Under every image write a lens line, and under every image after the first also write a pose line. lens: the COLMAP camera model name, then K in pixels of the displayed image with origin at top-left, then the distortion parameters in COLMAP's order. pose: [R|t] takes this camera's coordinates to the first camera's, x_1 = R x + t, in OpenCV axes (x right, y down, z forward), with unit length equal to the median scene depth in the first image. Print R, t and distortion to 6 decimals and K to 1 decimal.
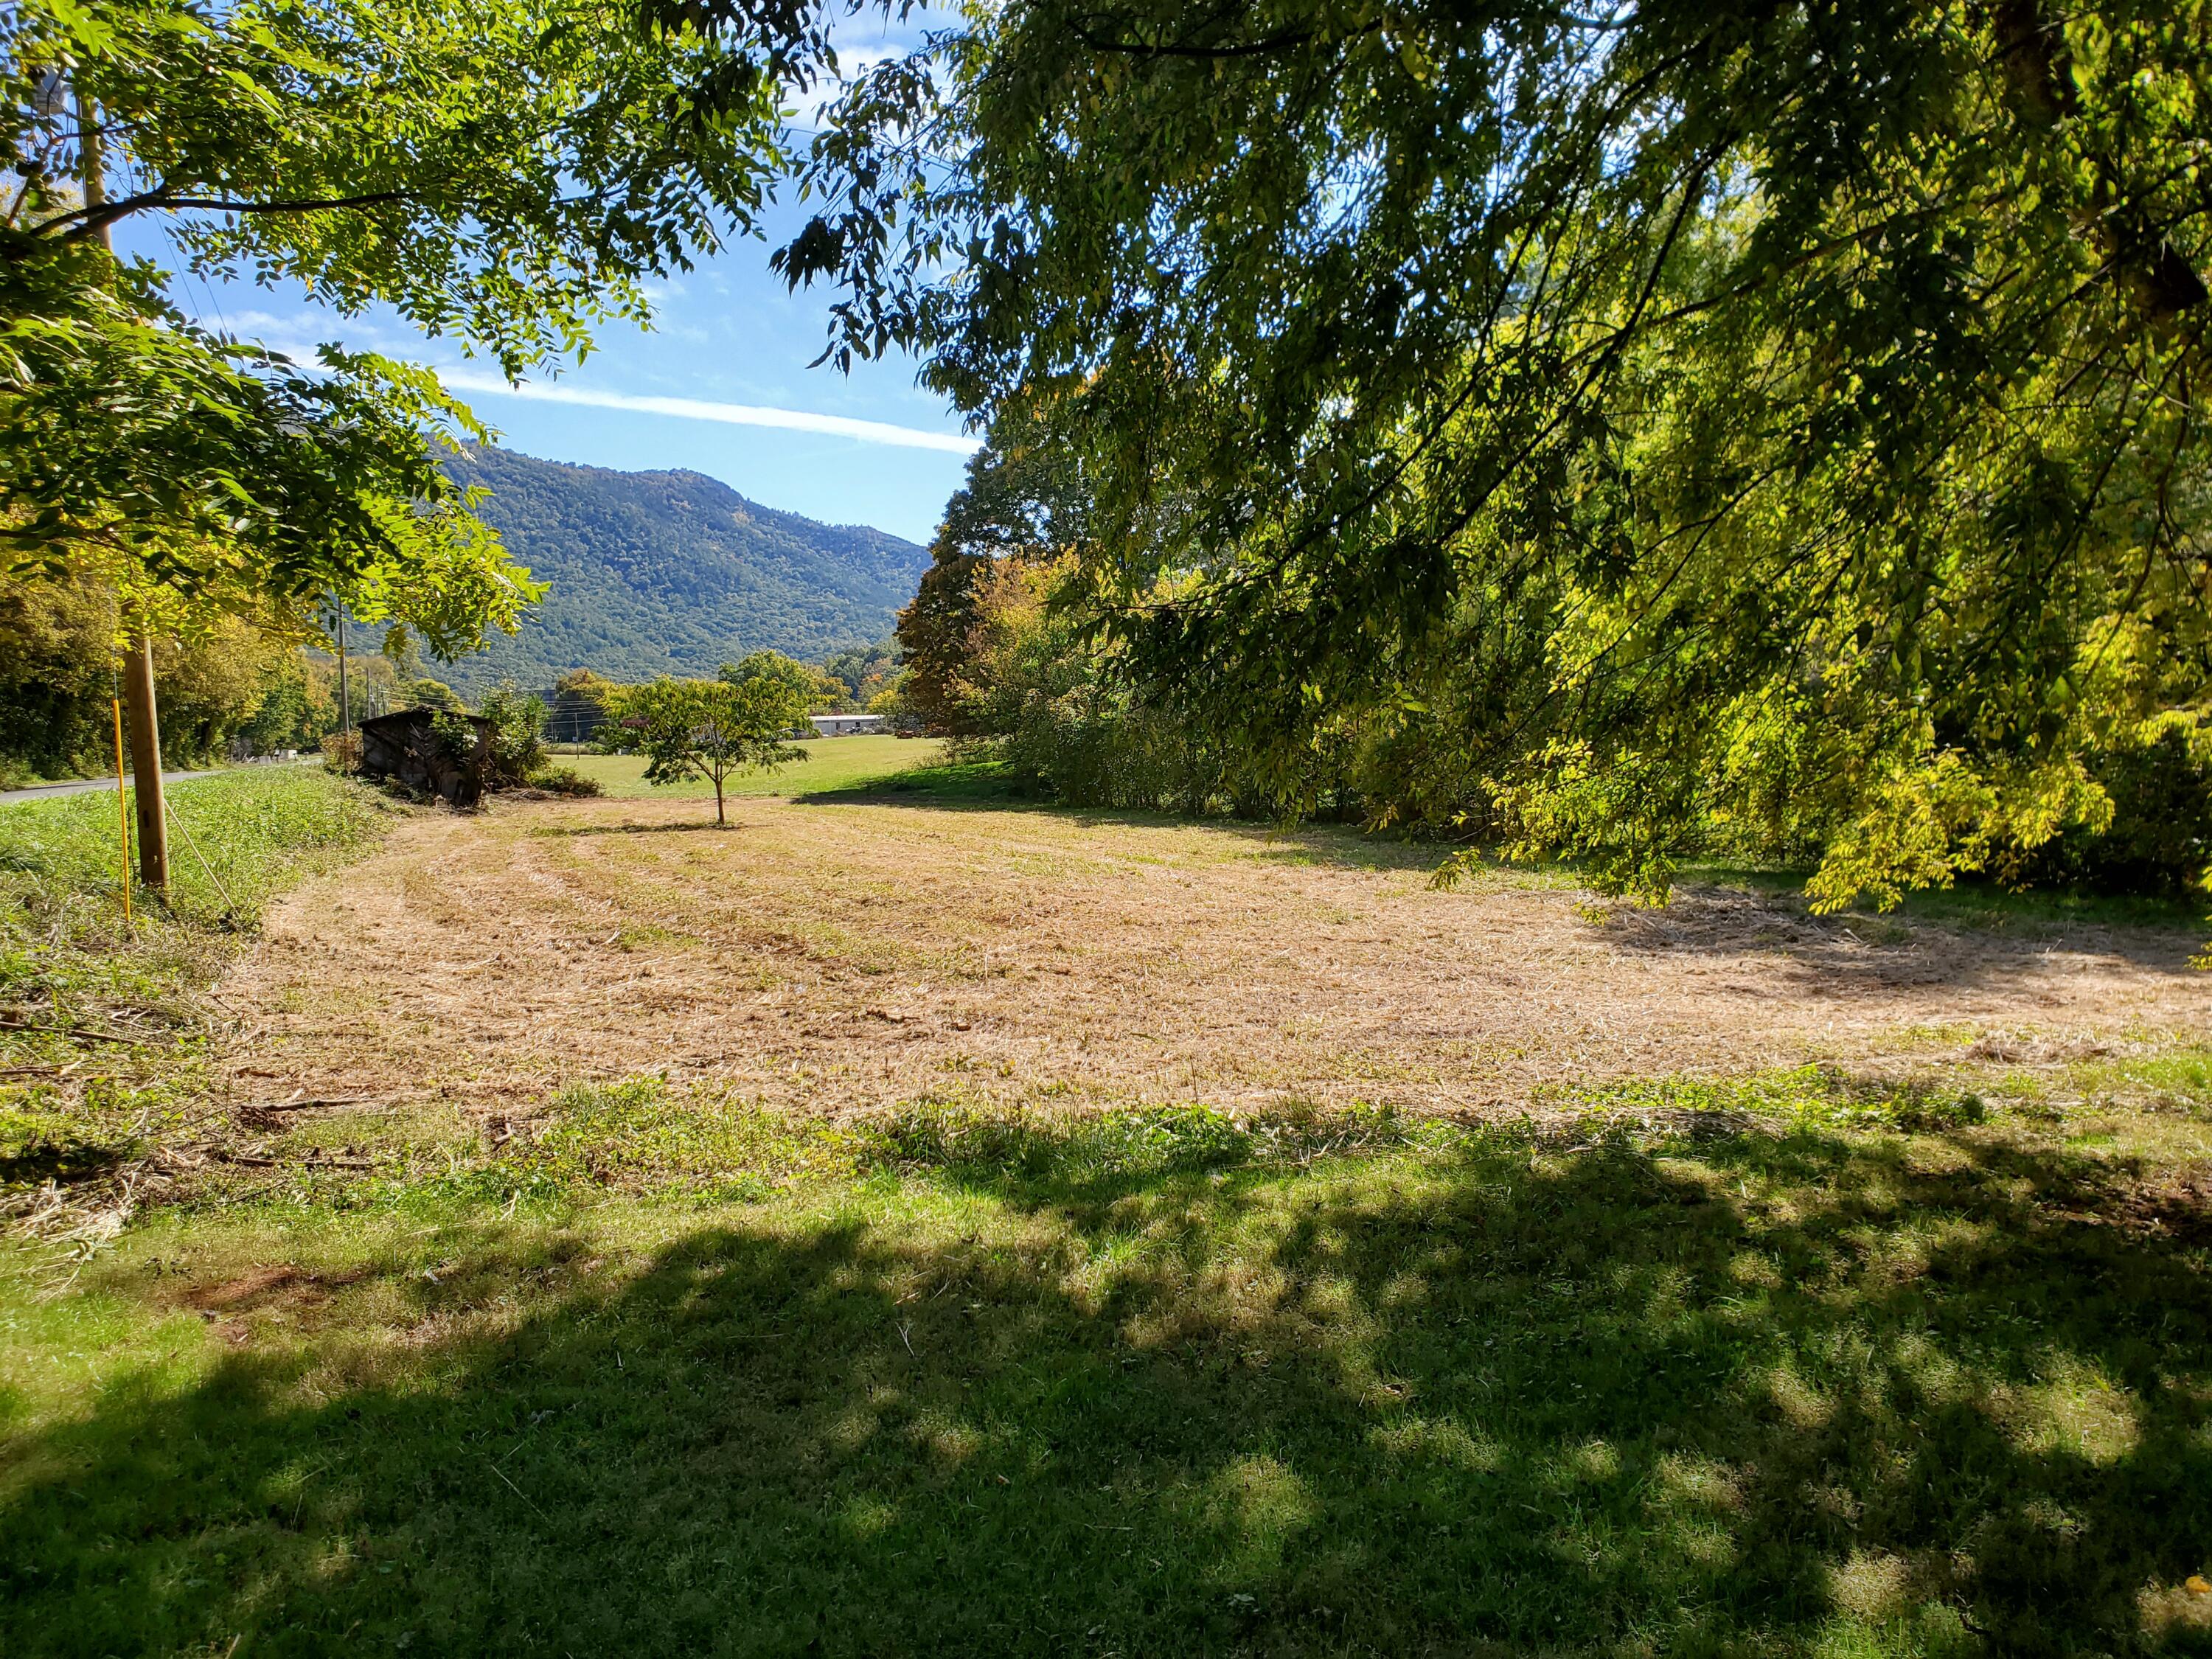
lens RADIAL K [[1654.7, 0, 1082.8], [0, 1654.7, 841.2], [0, 0, 1]] dist [-0.001379, 0.047606]
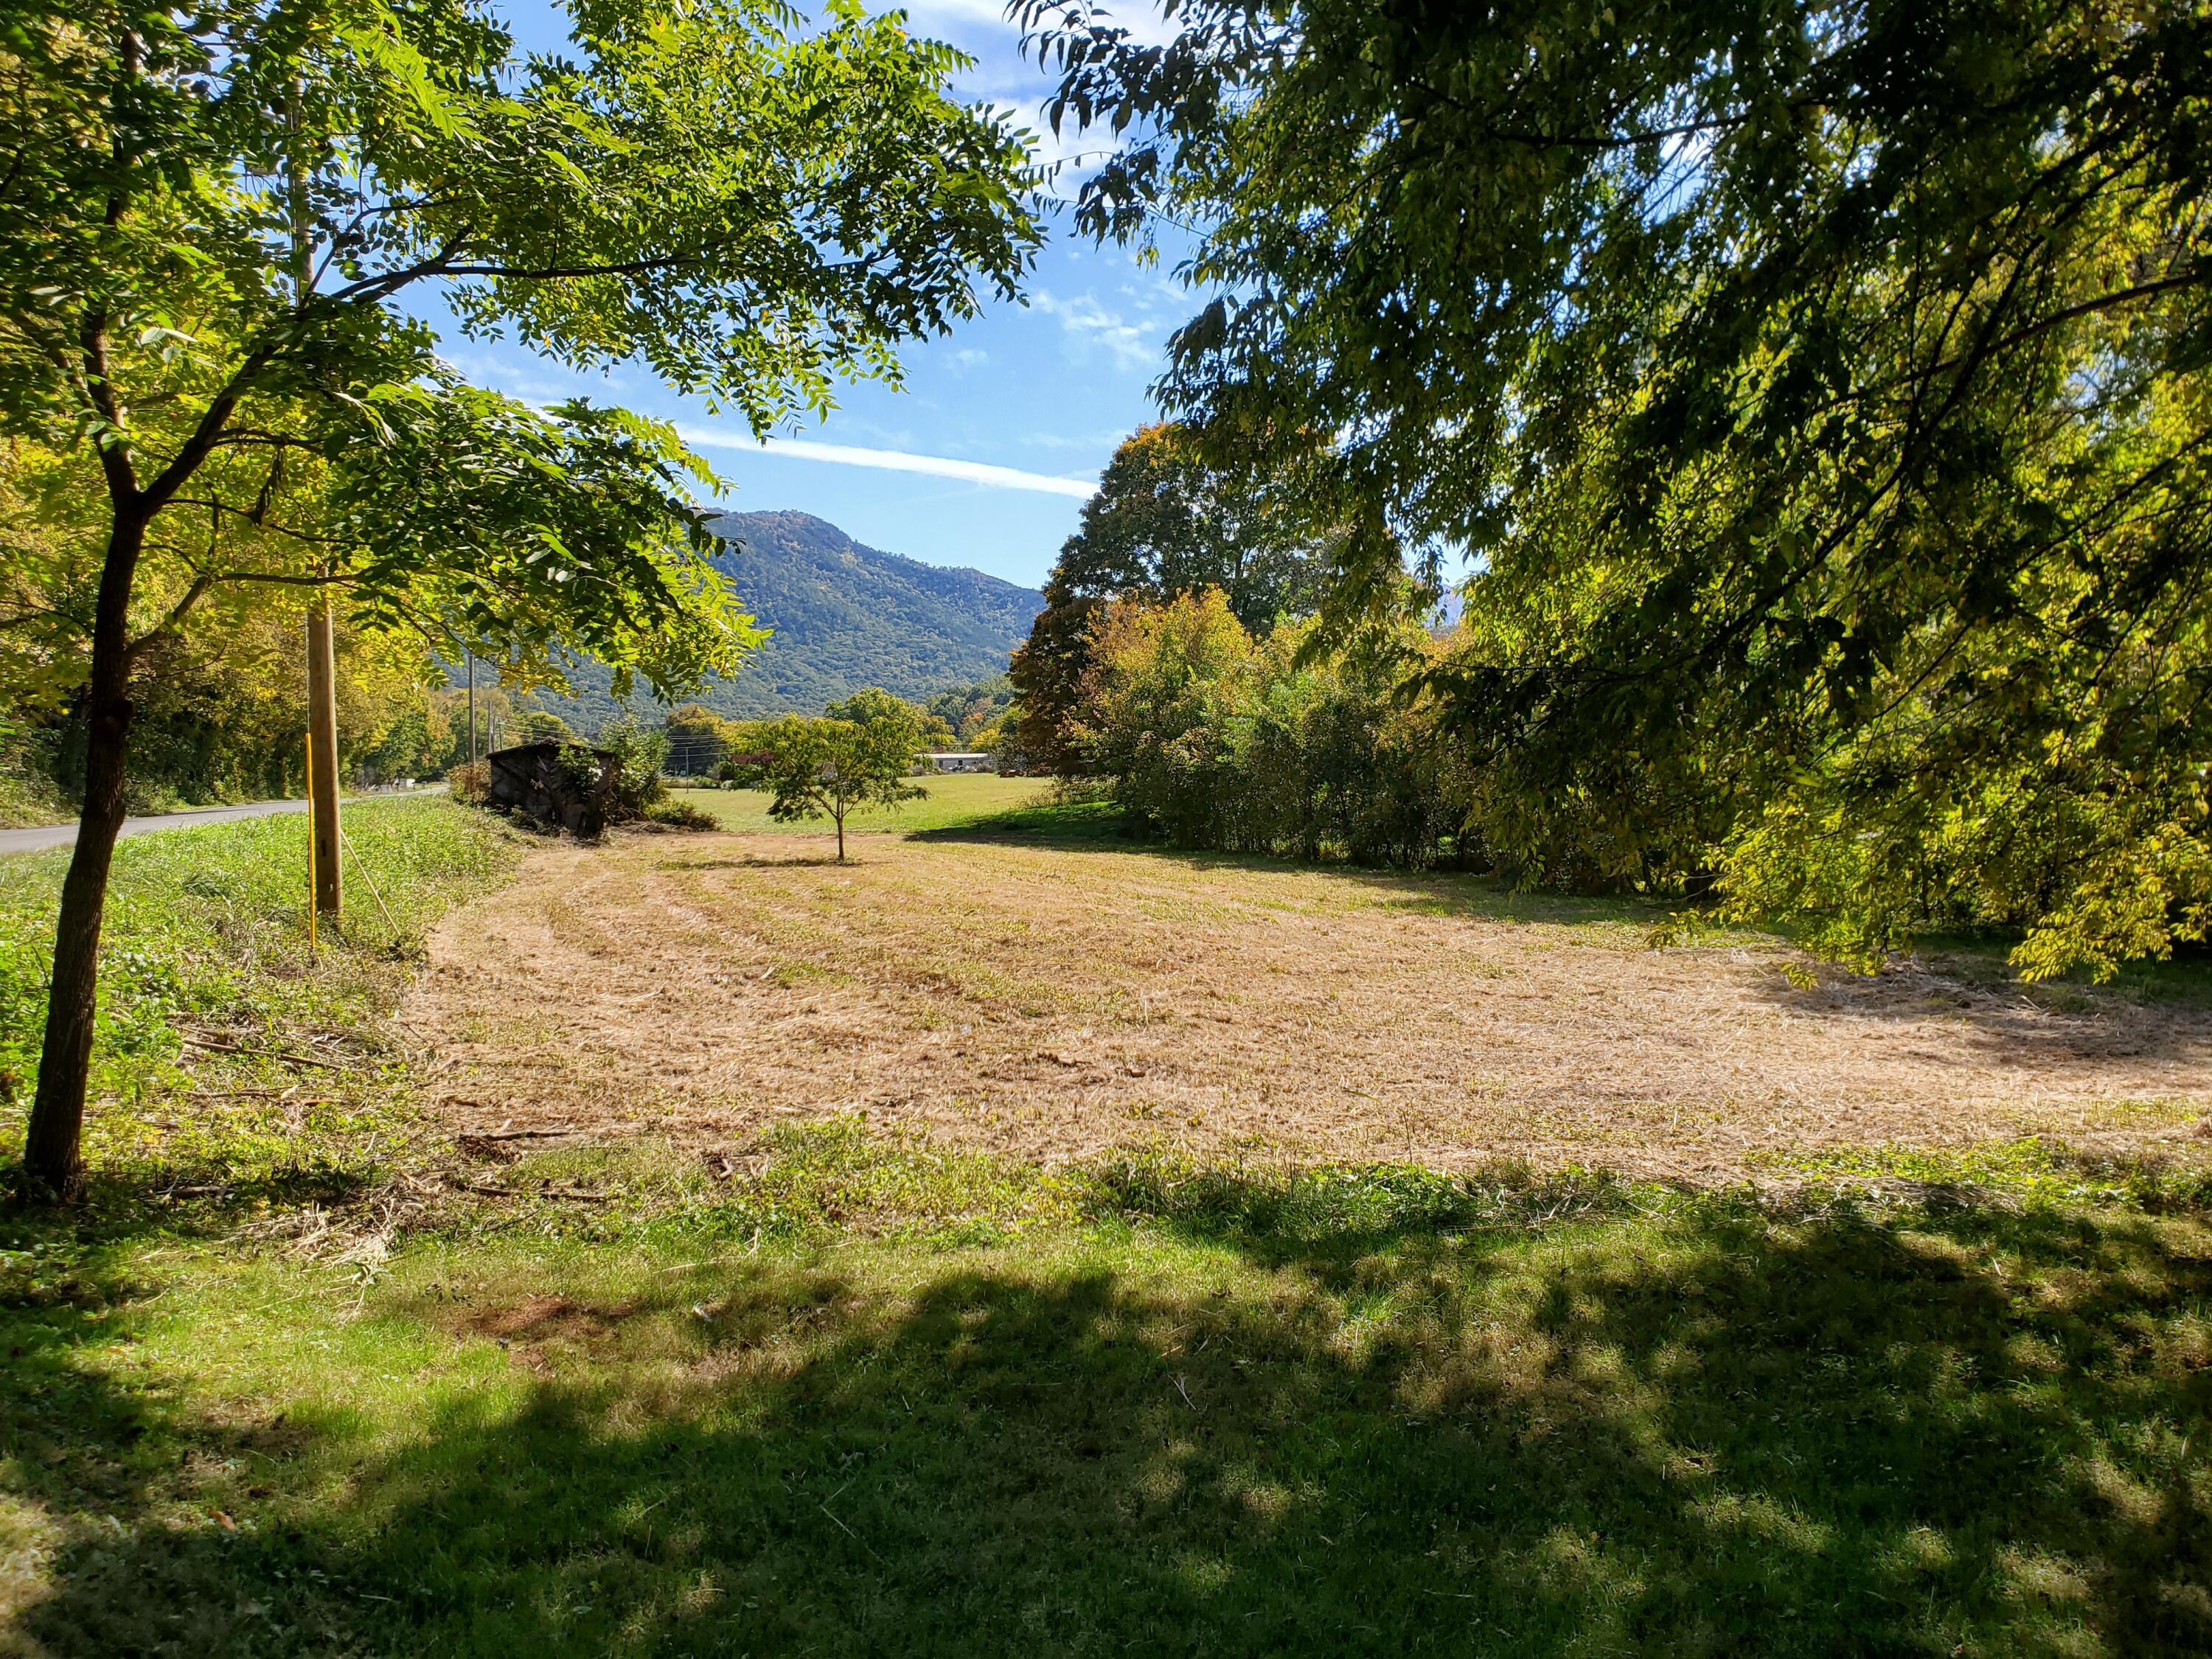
lens RADIAL K [[1654.1, 0, 1098.3], [0, 1654.1, 825.2], [0, 0, 1]] dist [0.008110, 0.026229]
pose [[0.998736, 0.019084, -0.046509, -0.080969], [-0.020681, 0.999204, -0.034109, -0.005250], [0.045821, 0.035028, 0.998335, -0.012087]]
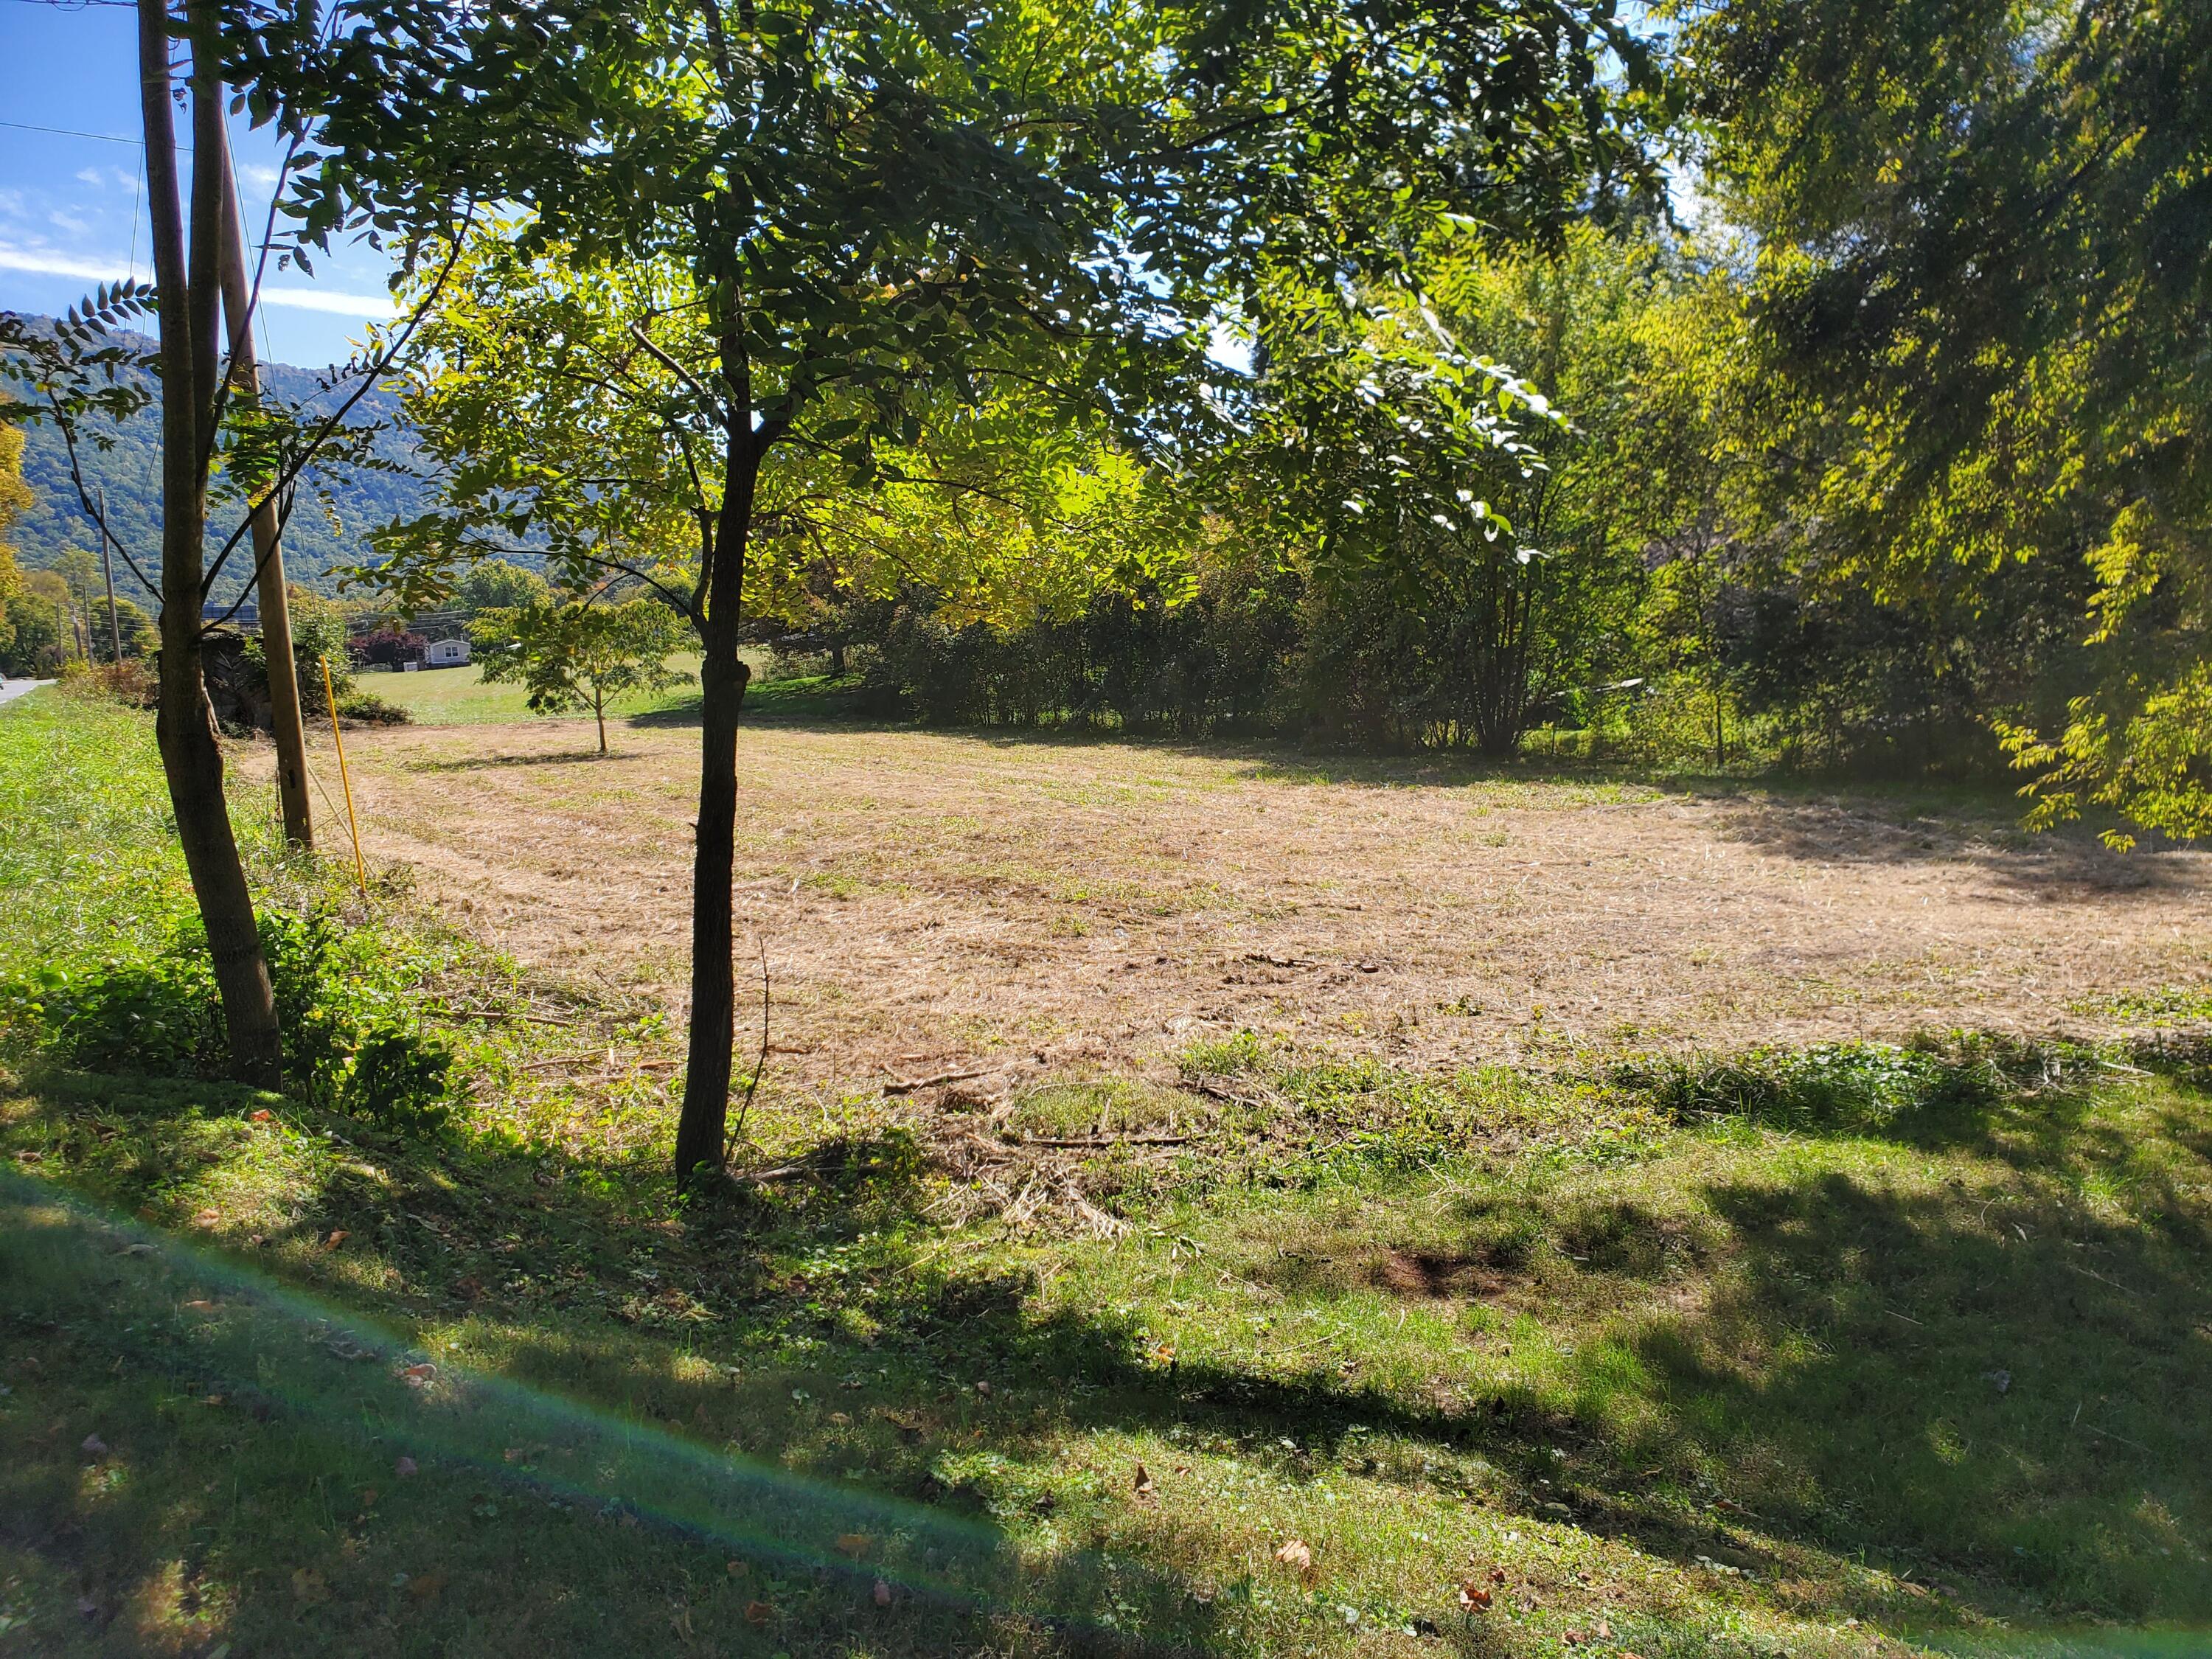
lens RADIAL K [[1657.1, 0, 1104.3], [0, 1657.1, 835.0], [0, 0, 1]] dist [0.003669, 0.026326]
pose [[0.980662, -0.033932, 0.192744, -0.658797], [0.023887, 0.998244, 0.054200, -0.044490], [-0.194245, -0.048547, 0.979751, 0.036216]]
